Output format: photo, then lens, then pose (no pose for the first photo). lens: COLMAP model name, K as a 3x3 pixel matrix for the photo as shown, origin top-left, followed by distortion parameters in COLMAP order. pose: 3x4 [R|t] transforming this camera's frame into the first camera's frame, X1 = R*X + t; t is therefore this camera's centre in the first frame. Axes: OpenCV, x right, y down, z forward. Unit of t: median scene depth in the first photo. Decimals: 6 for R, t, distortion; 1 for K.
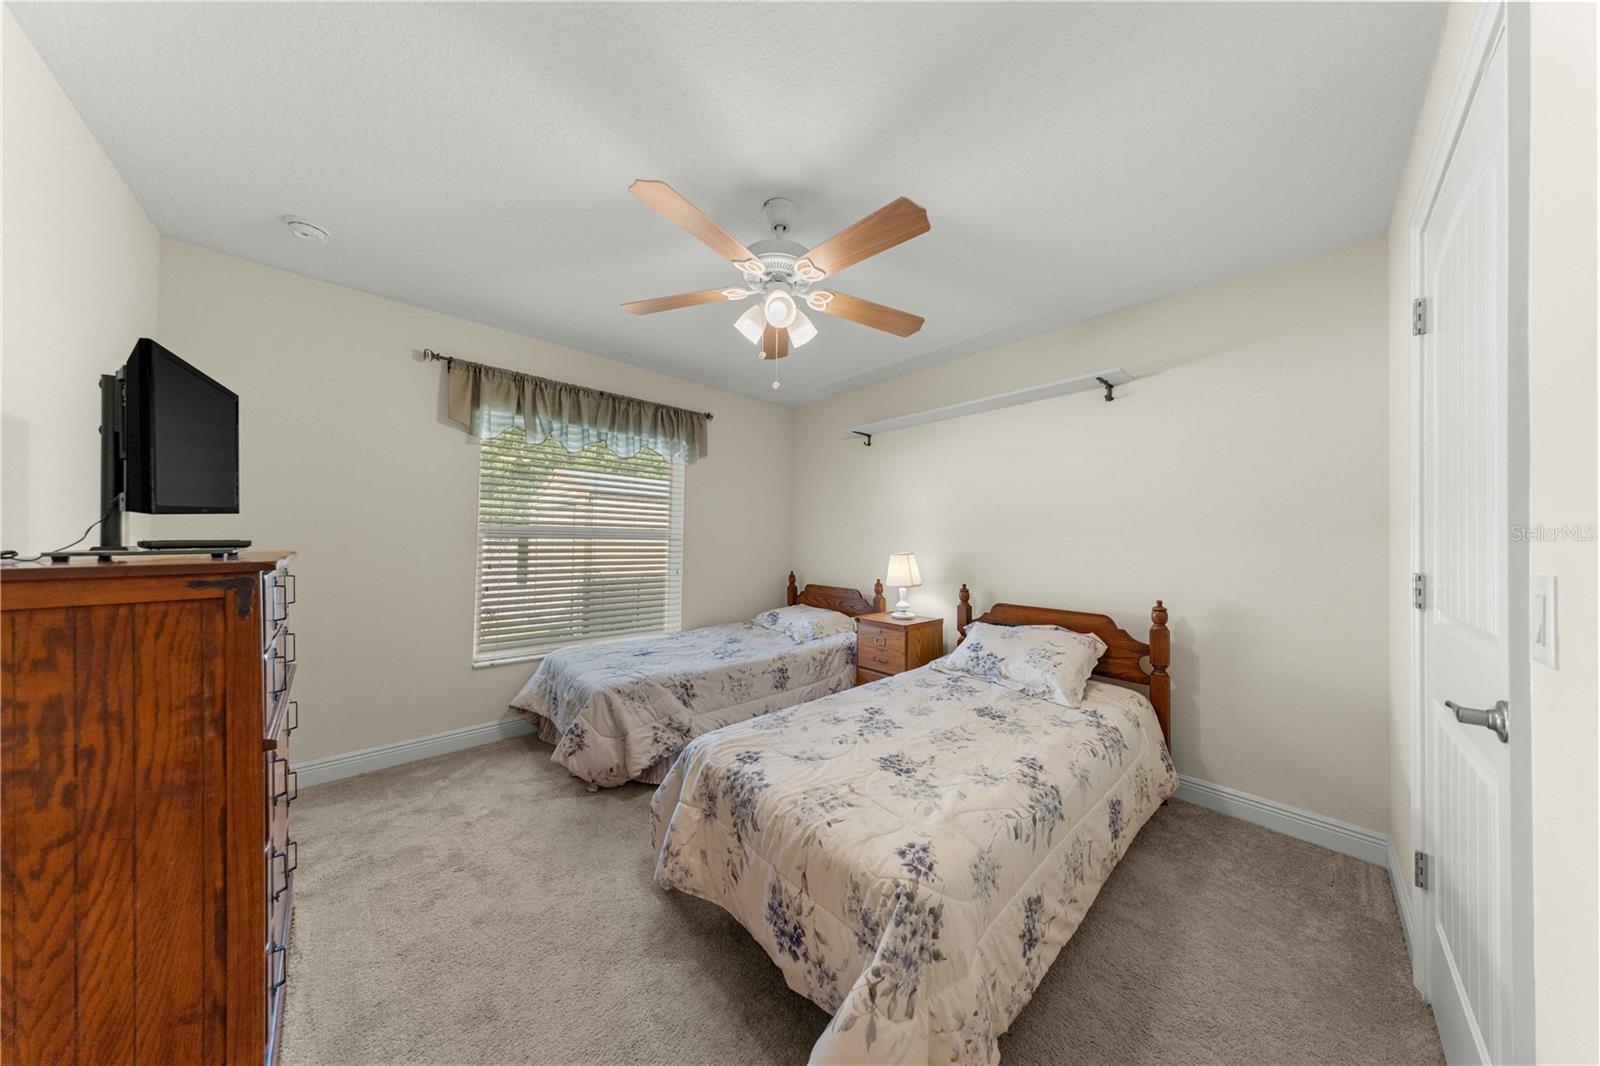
lens RADIAL K [[470.9, 0, 796.0], [0, 470.9, 533.6], [0, 0, 1]] dist [0.009867, -0.000133]
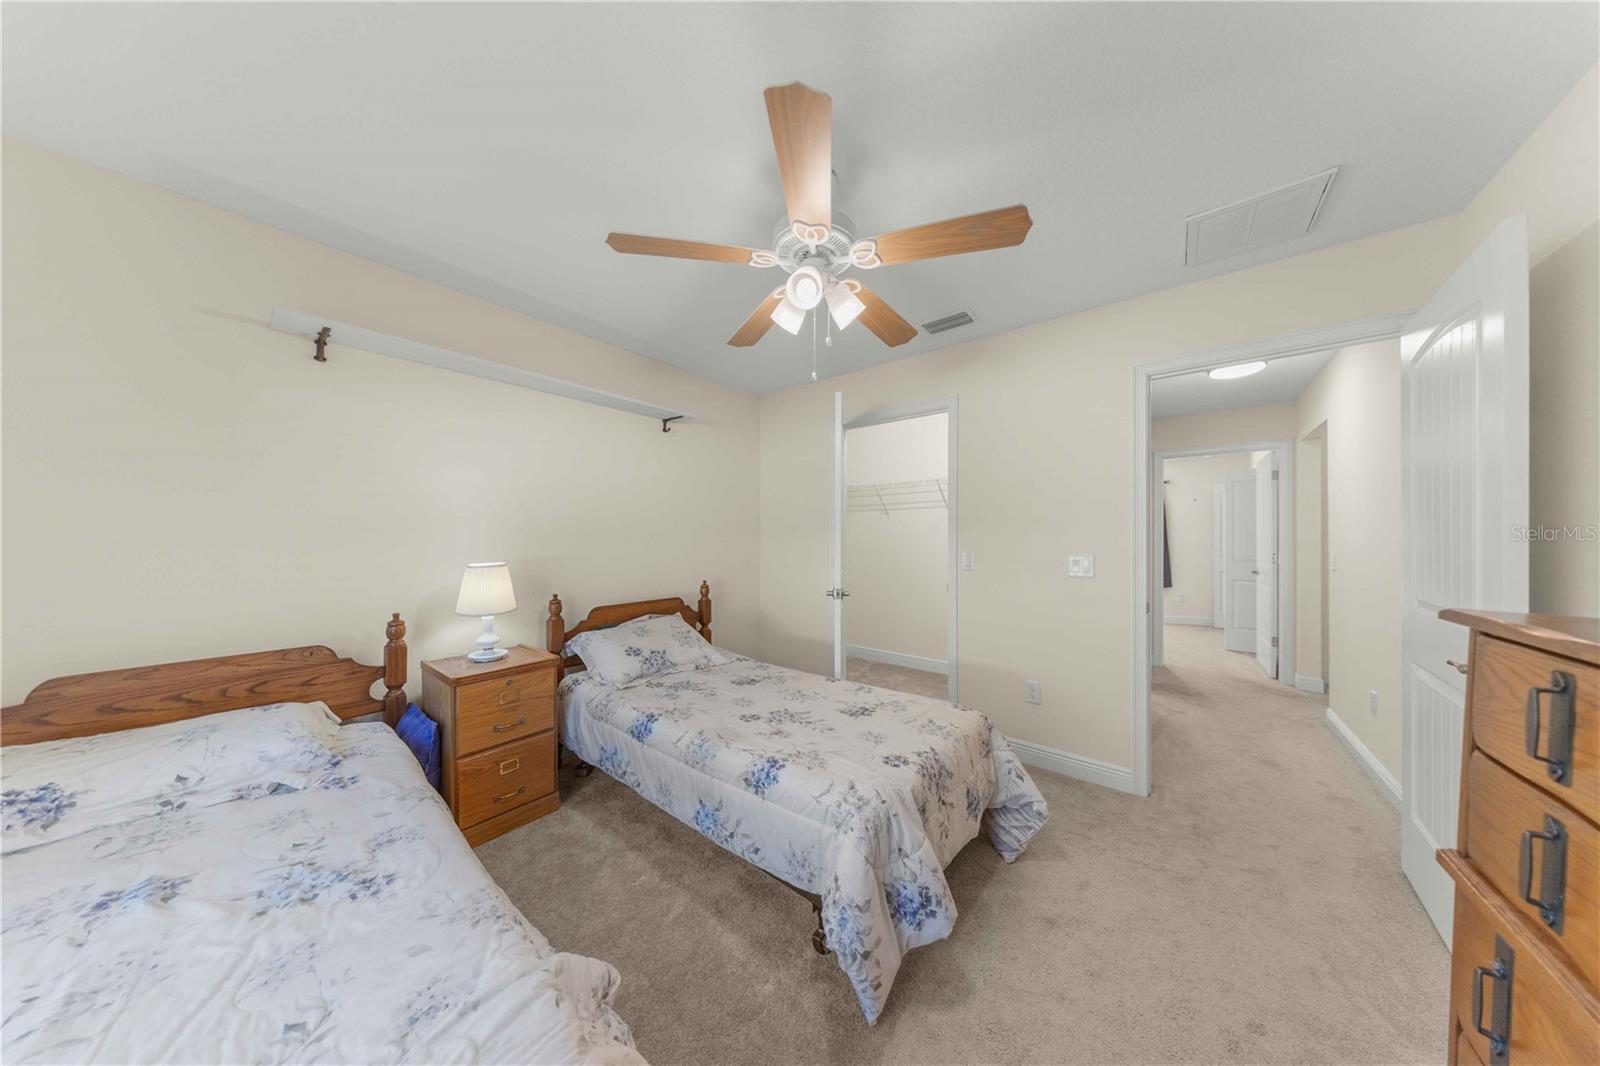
lens RADIAL K [[470.9, 0, 796.0], [0, 470.9, 533.6], [0, 0, 1]] dist [0.009867, -0.000133]
pose [[-0.160131, 0.017417, 0.986942, -0.700051], [0.014455, 0.999778, -0.015298, 0.028006], [-0.986990, 0.011816, -0.160348, 0.959252]]
